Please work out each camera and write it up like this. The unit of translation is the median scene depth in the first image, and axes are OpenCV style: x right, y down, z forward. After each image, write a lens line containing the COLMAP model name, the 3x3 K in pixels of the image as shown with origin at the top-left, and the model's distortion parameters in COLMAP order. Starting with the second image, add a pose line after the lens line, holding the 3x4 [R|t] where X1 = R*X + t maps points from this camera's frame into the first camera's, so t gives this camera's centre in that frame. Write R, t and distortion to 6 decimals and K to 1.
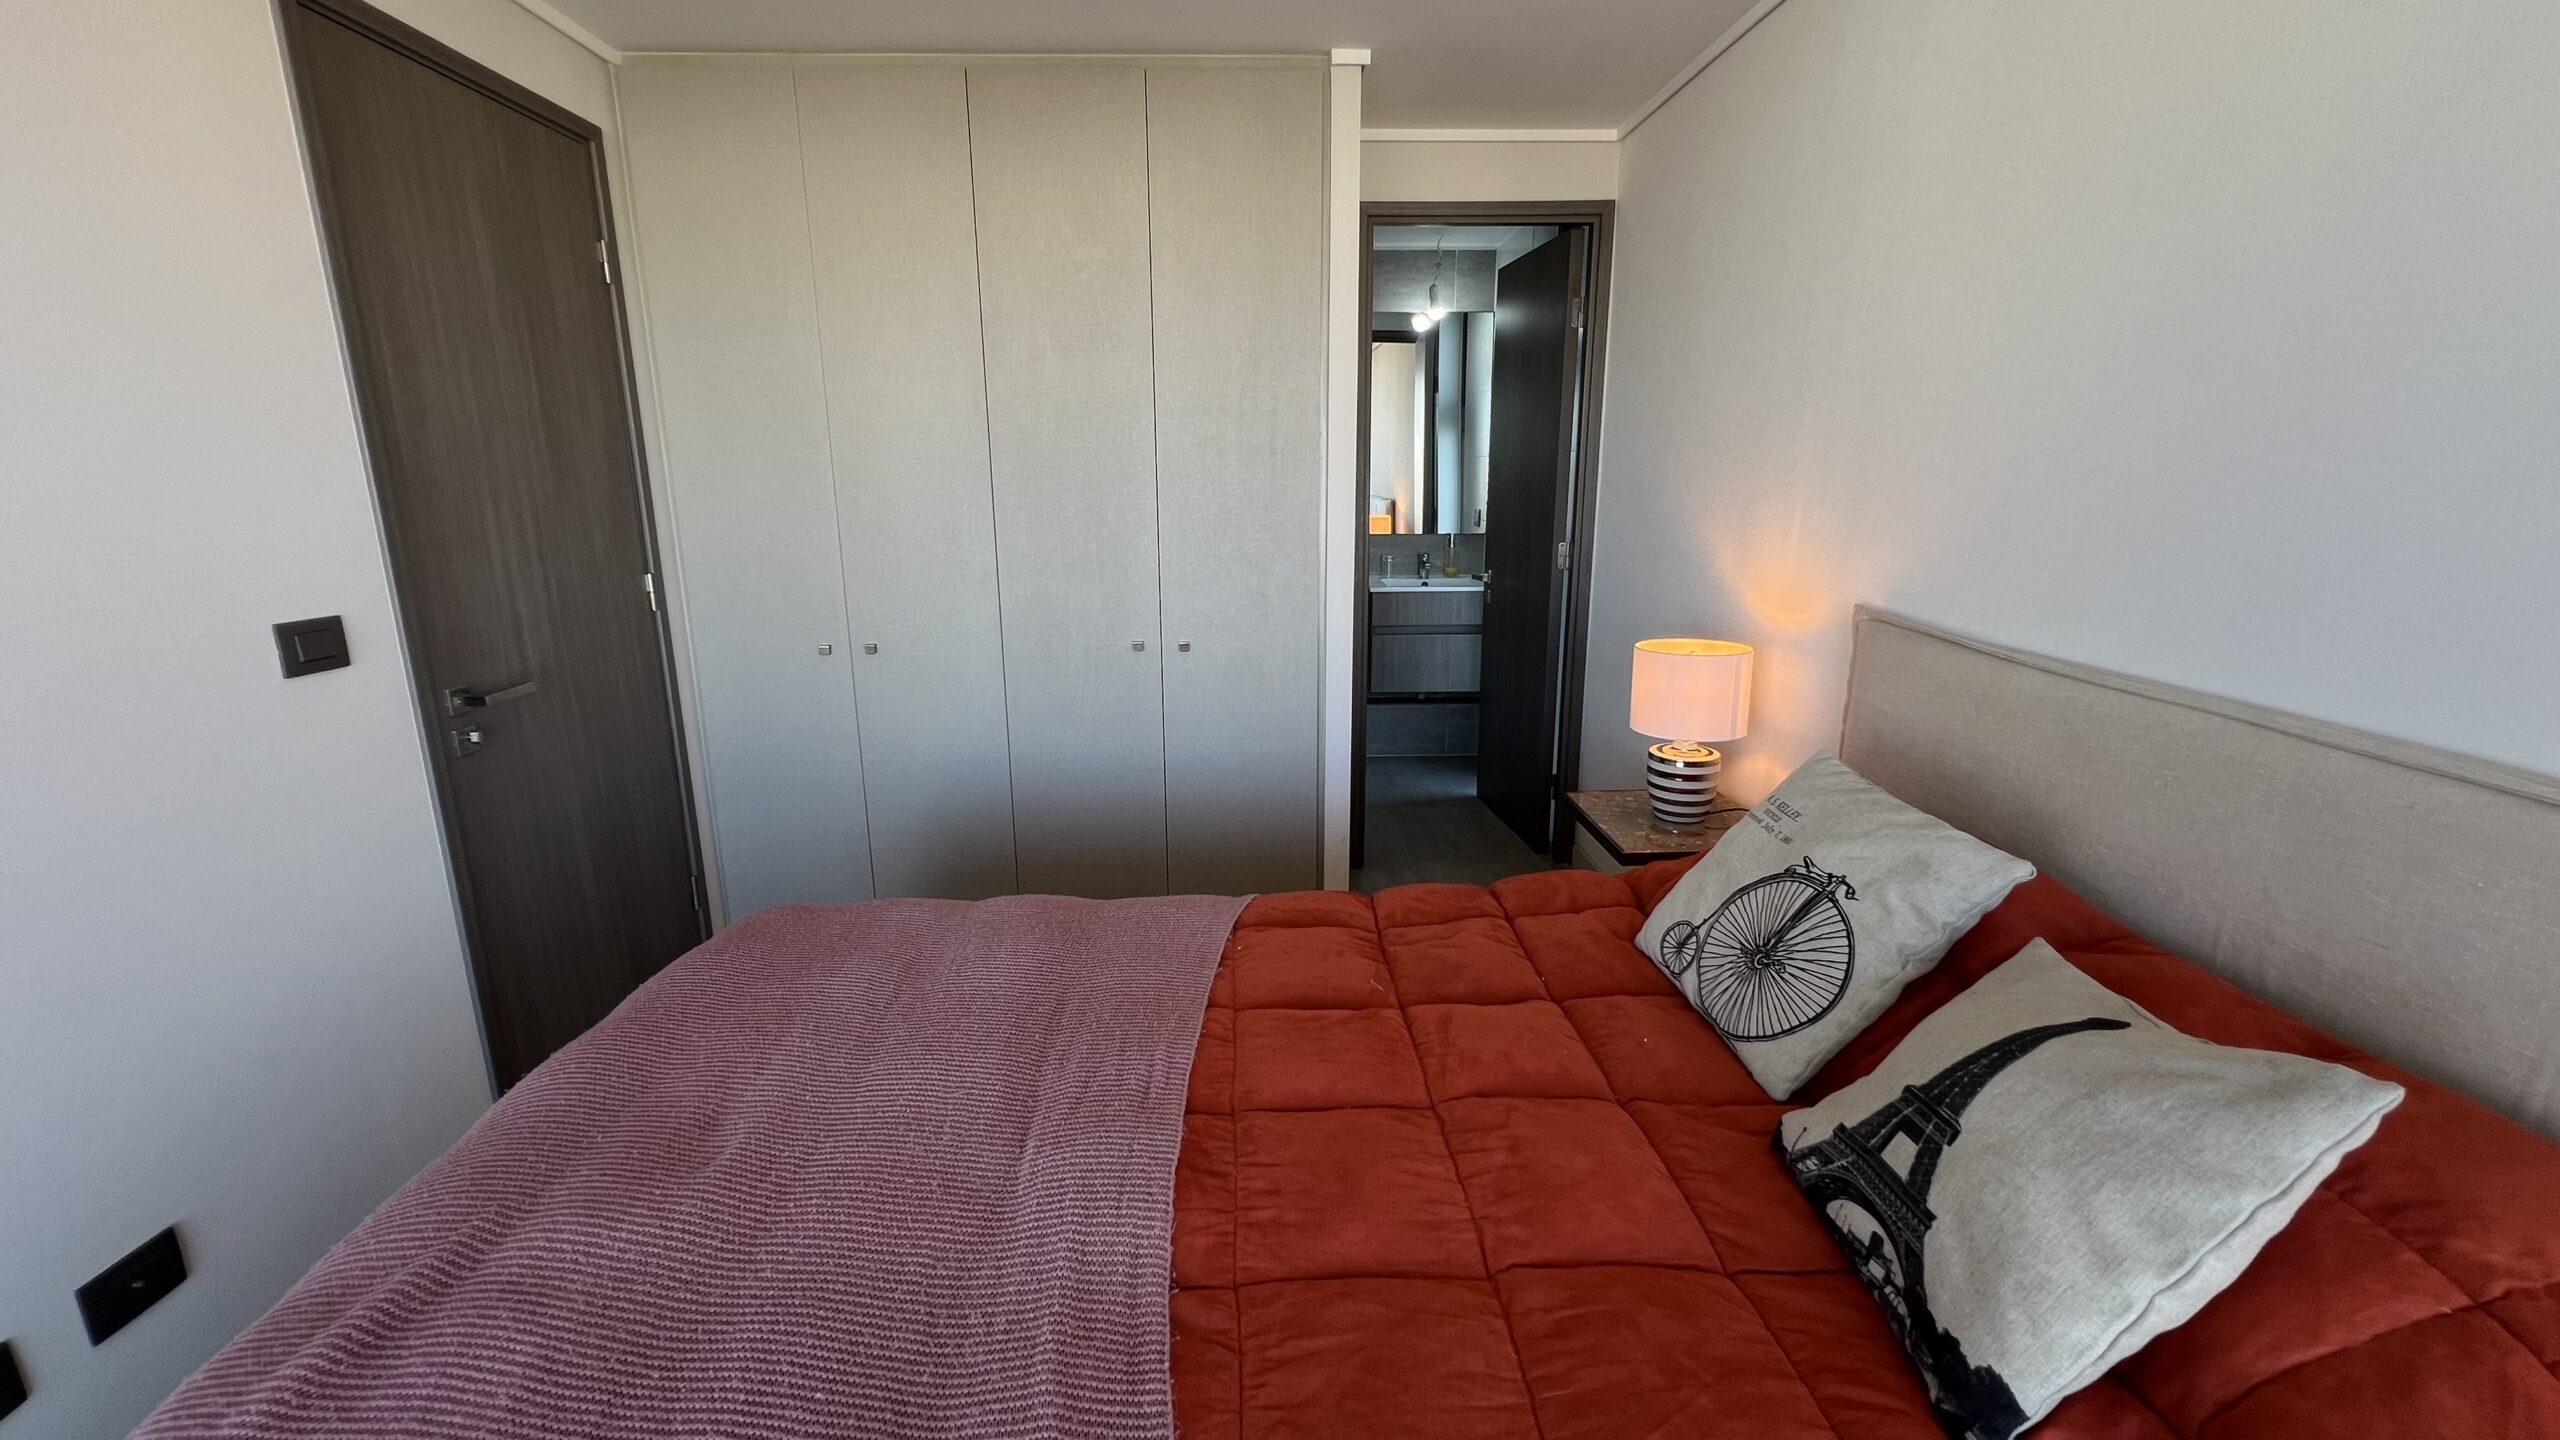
lens RADIAL K [[1028.5, 0, 1270.6], [0, 1028.5, 715.1], [0, 0, 1]] dist [0.000806, -0.000254]
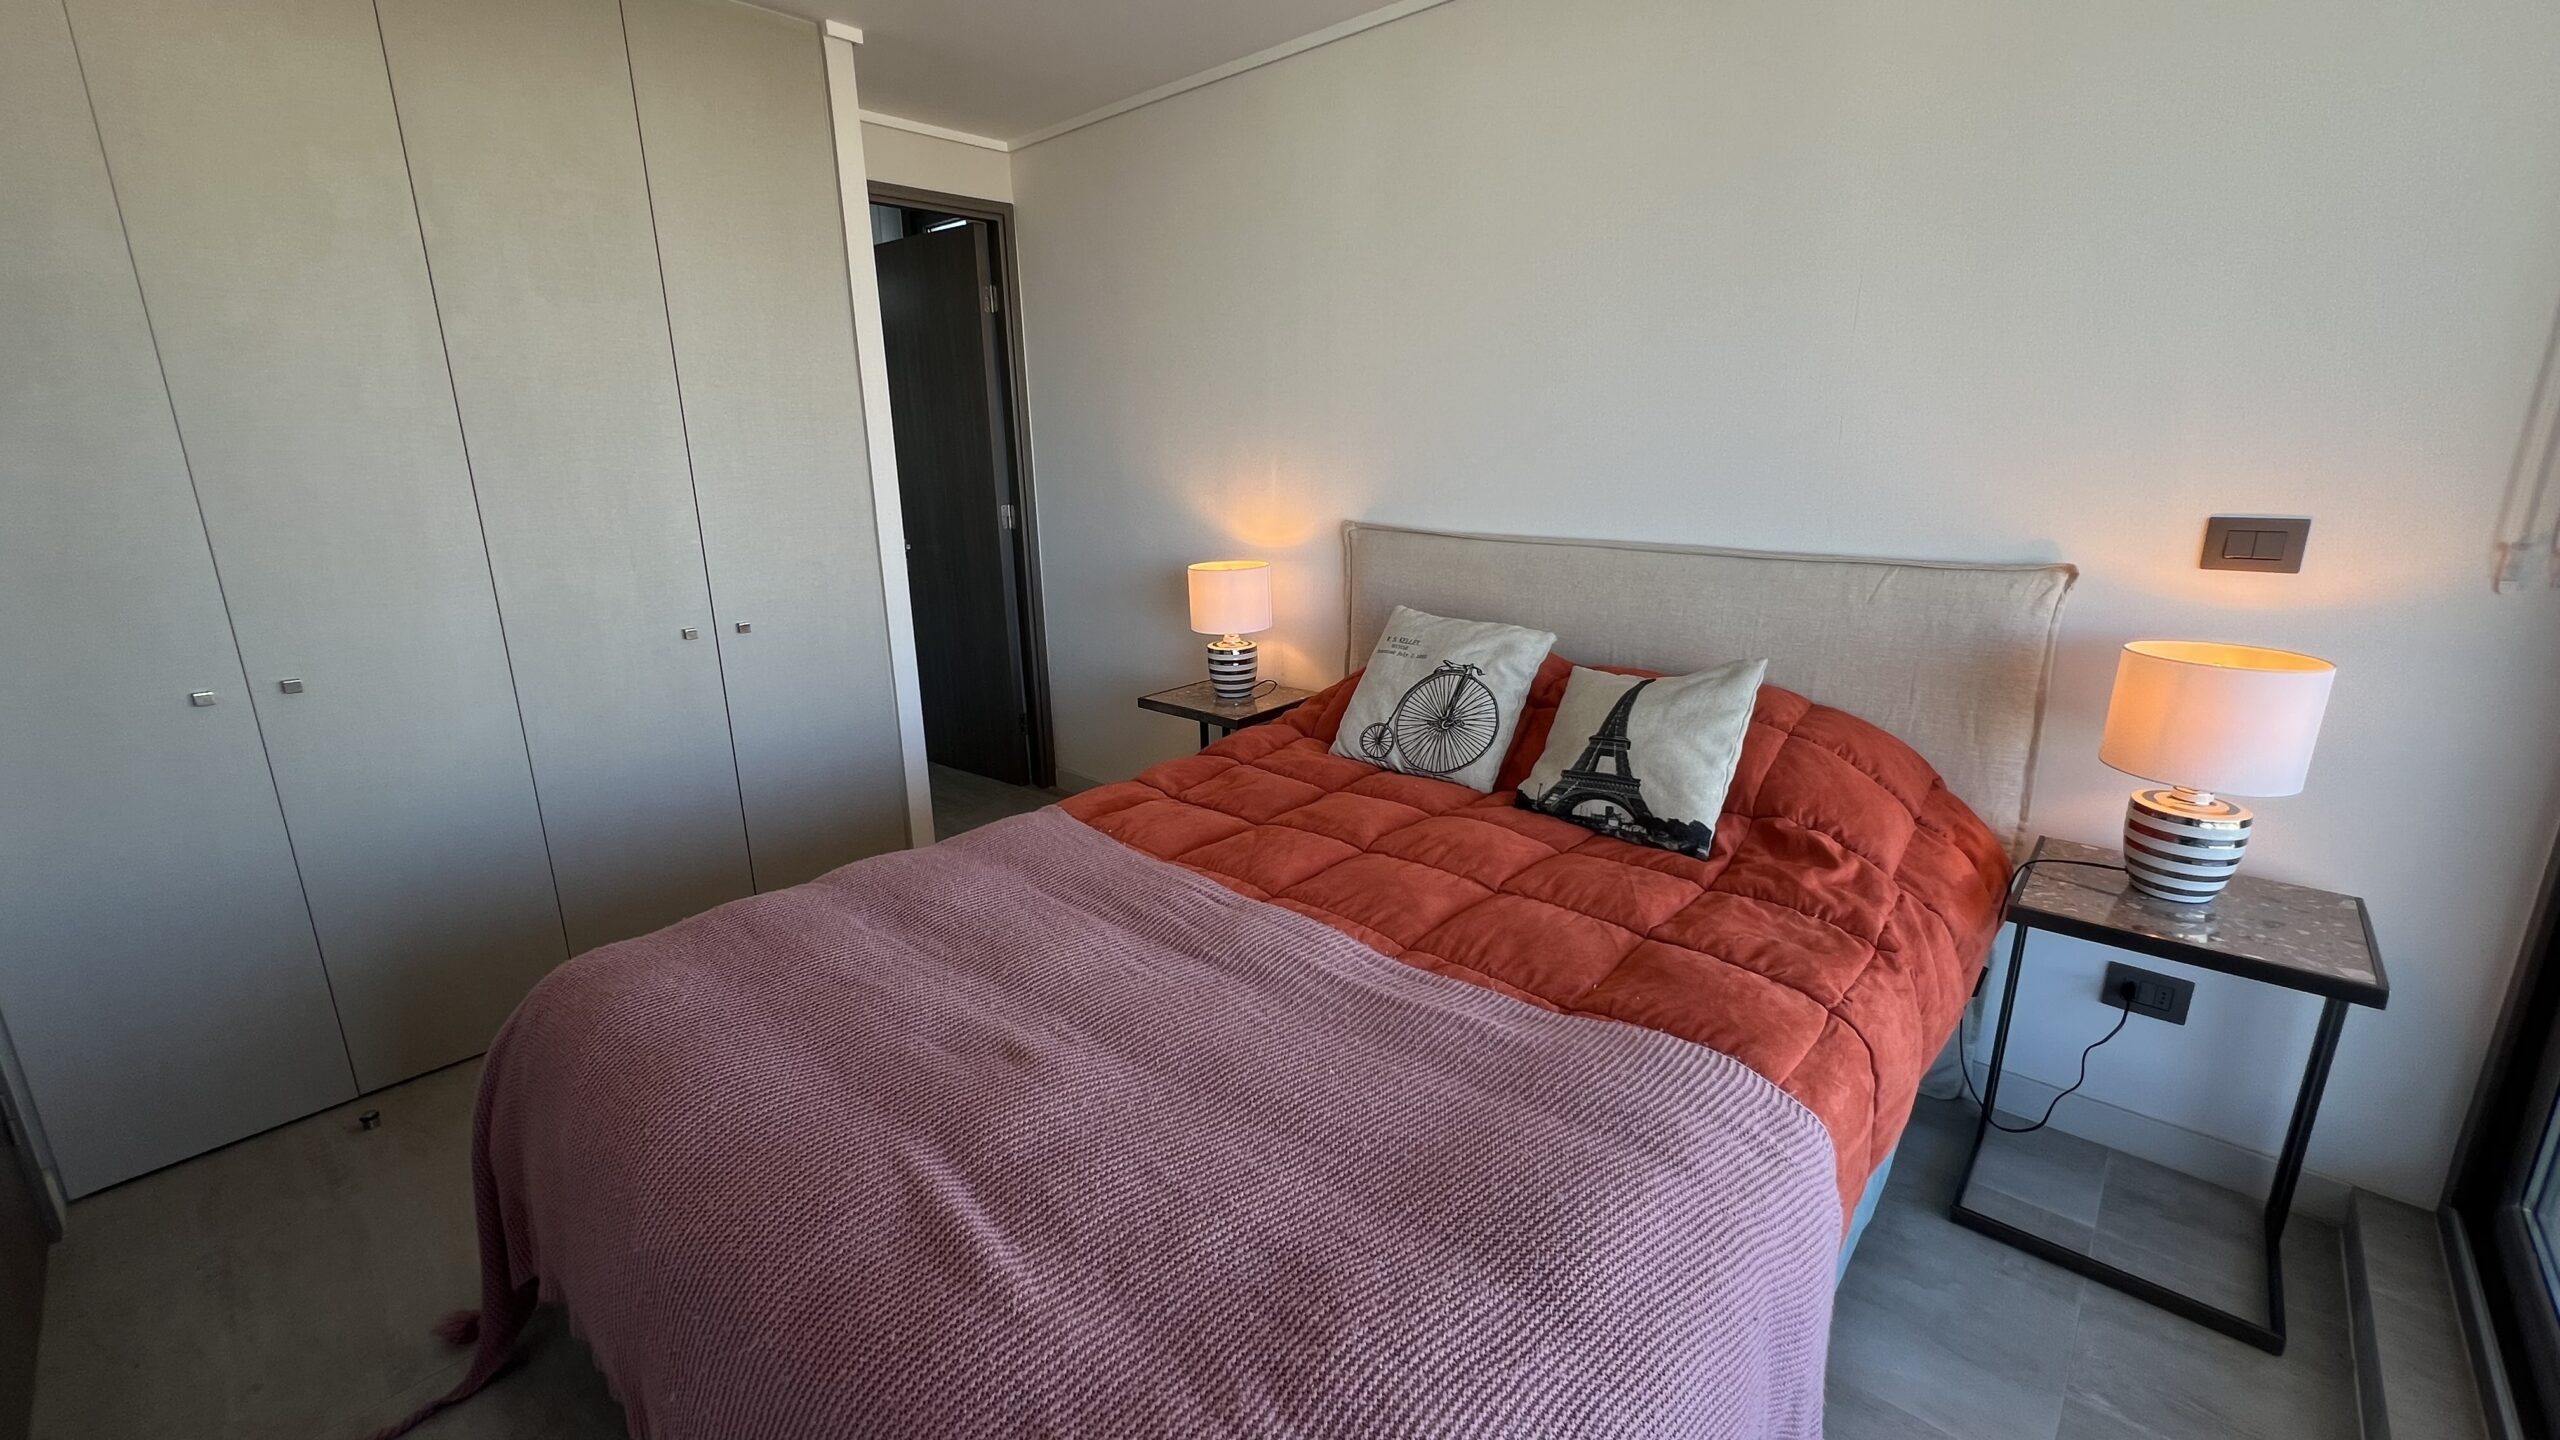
lens RADIAL K [[1028.8, 0, 1271.7], [0, 1028.8, 716.7], [0, 0, 1]] dist [-0.003729, 0.001514]
pose [[0.697133, -0.189438, 0.691461, -0.845678], [0.178550, 0.979946, 0.088459, 0.031151], [-0.694352, 0.061793, 0.716978, 0.014548]]
